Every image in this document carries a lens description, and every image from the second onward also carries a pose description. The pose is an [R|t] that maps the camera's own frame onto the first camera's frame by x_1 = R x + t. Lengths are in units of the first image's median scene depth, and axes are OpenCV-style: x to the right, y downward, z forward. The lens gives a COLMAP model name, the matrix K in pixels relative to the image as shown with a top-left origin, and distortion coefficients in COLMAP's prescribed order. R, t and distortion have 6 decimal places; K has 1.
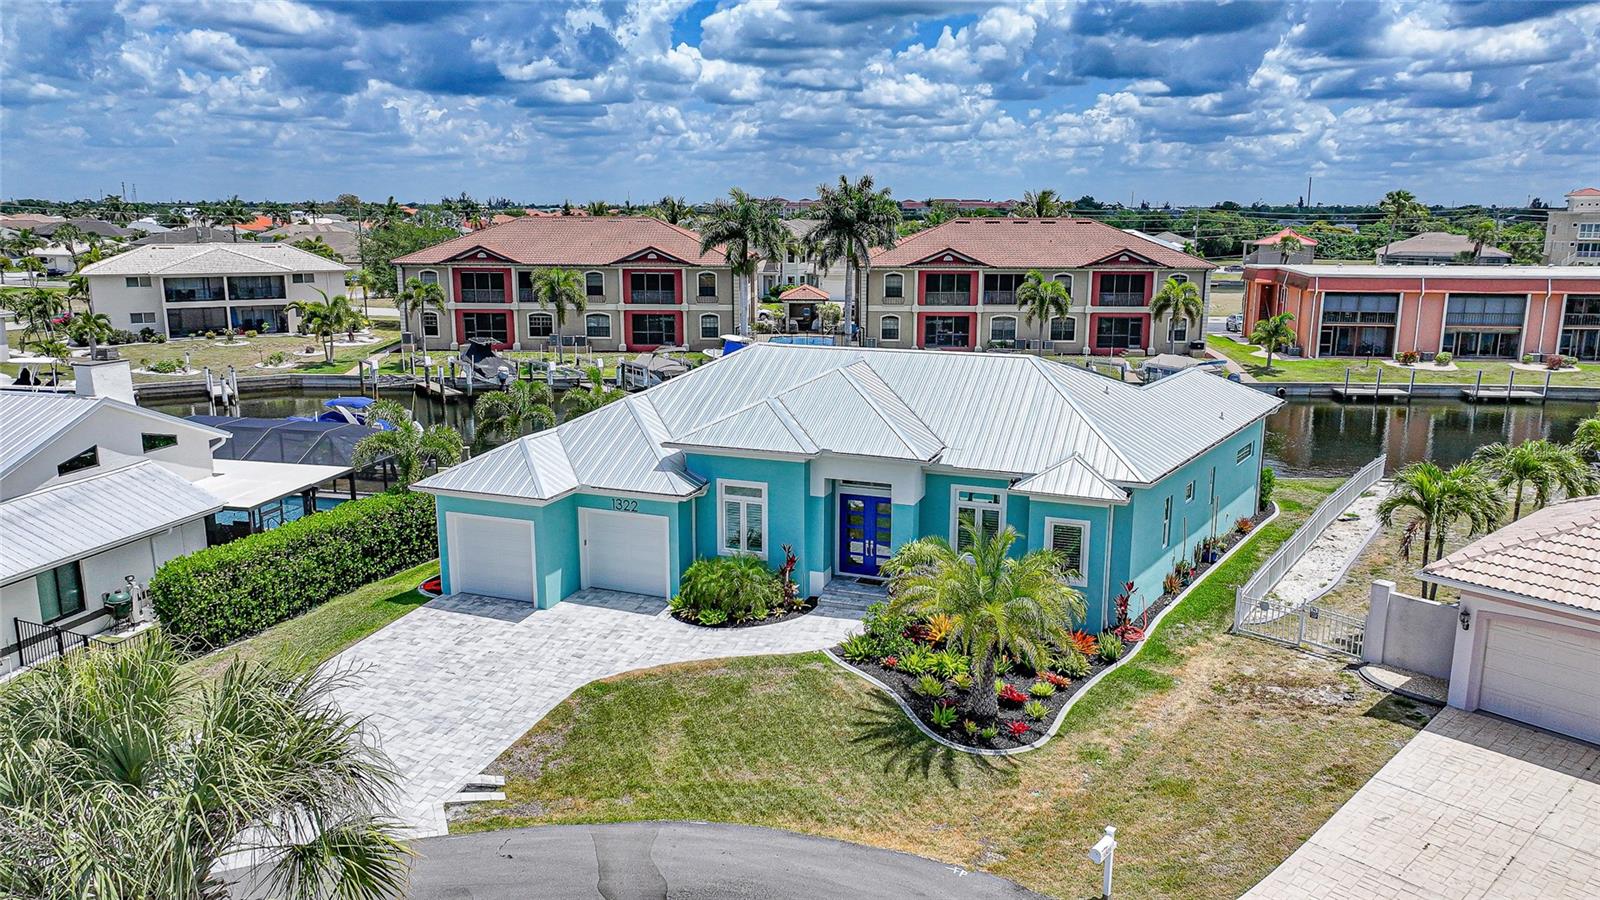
lens RADIAL K [[1118.2, 0, 807.0], [0, 1118.2, 448.0], [0, 0, 1]] dist [0.006621, 0.005597]
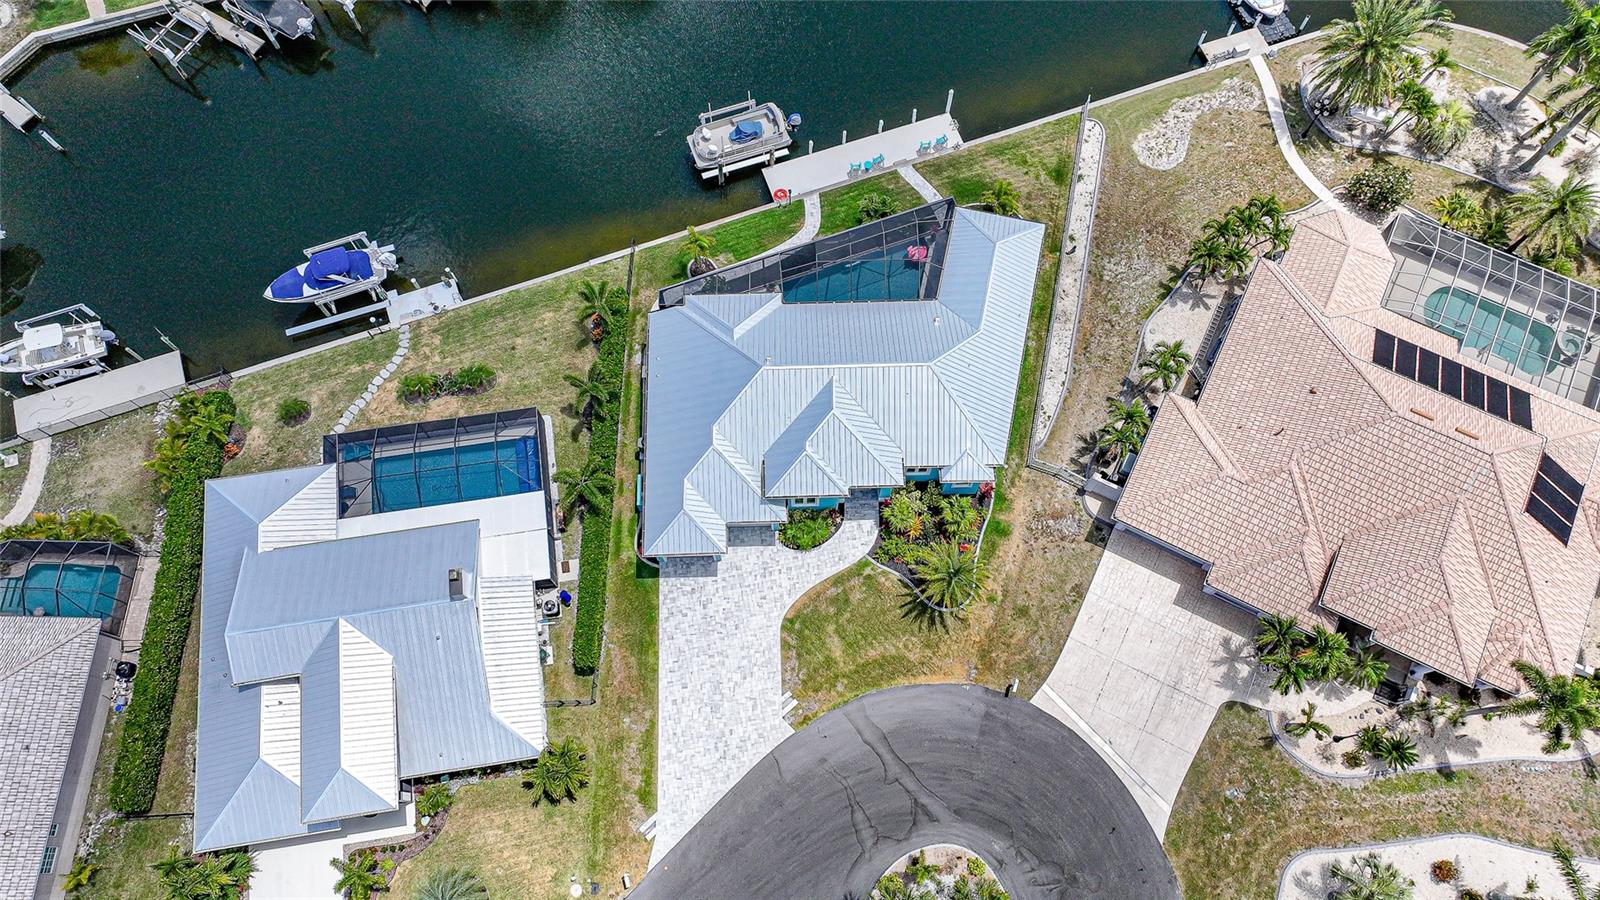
lens RADIAL K [[1118.2, 0, 807.0], [0, 1118.2, 448.0], [0, 0, 1]] dist [0.006621, 0.005597]
pose [[0.926795, -0.351525, 0.132215, -0.113455], [0.073412, 0.514813, 0.854154, -0.667444], [-0.368323, -0.781919, 0.502932, 0.034070]]
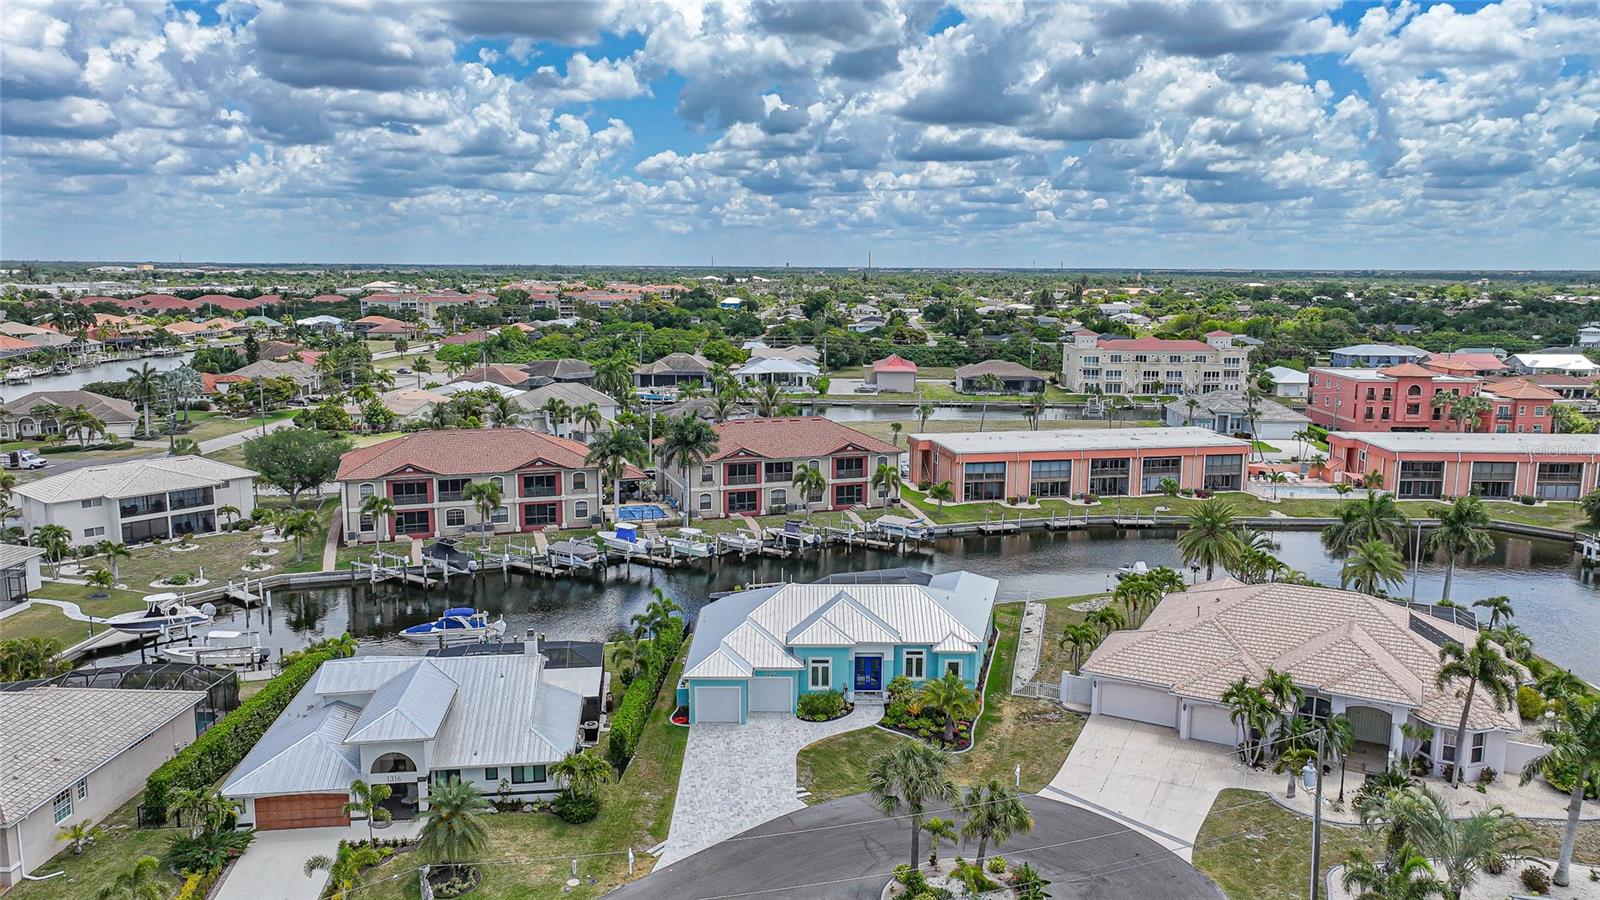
lens RADIAL K [[1122.2, 0, 807.7], [0, 1122.2, 436.7], [0, 0, 1]] dist [0.001568, 0.012912]
pose [[0.934181, -0.049972, 0.353283, -0.355791], [0.070378, 0.996498, -0.045146, -0.130487], [-0.349790, 0.067038, 0.934426, -0.486541]]
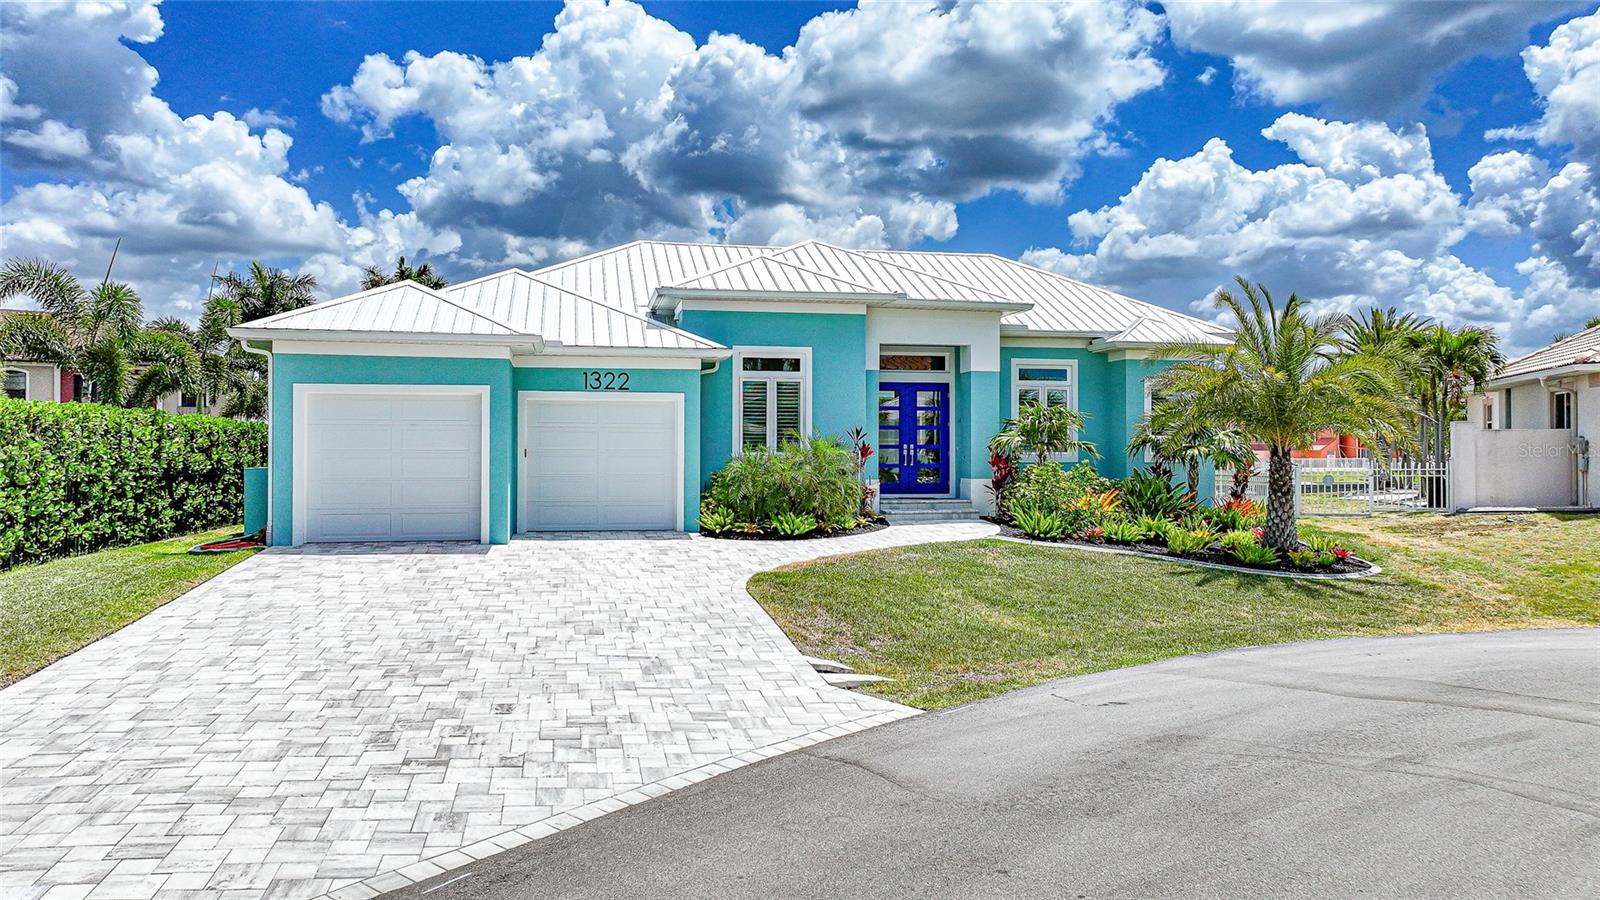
lens RADIAL K [[1118.2, 0, 807.0], [0, 1118.2, 448.0], [0, 0, 1]] dist [0.006621, 0.005597]
pose [[0.843846, 0.000518, 0.536586, -0.163912], [0.114242, 0.976899, -0.180602, 0.086724], [-0.524283, 0.213701, 0.824293, 0.173455]]
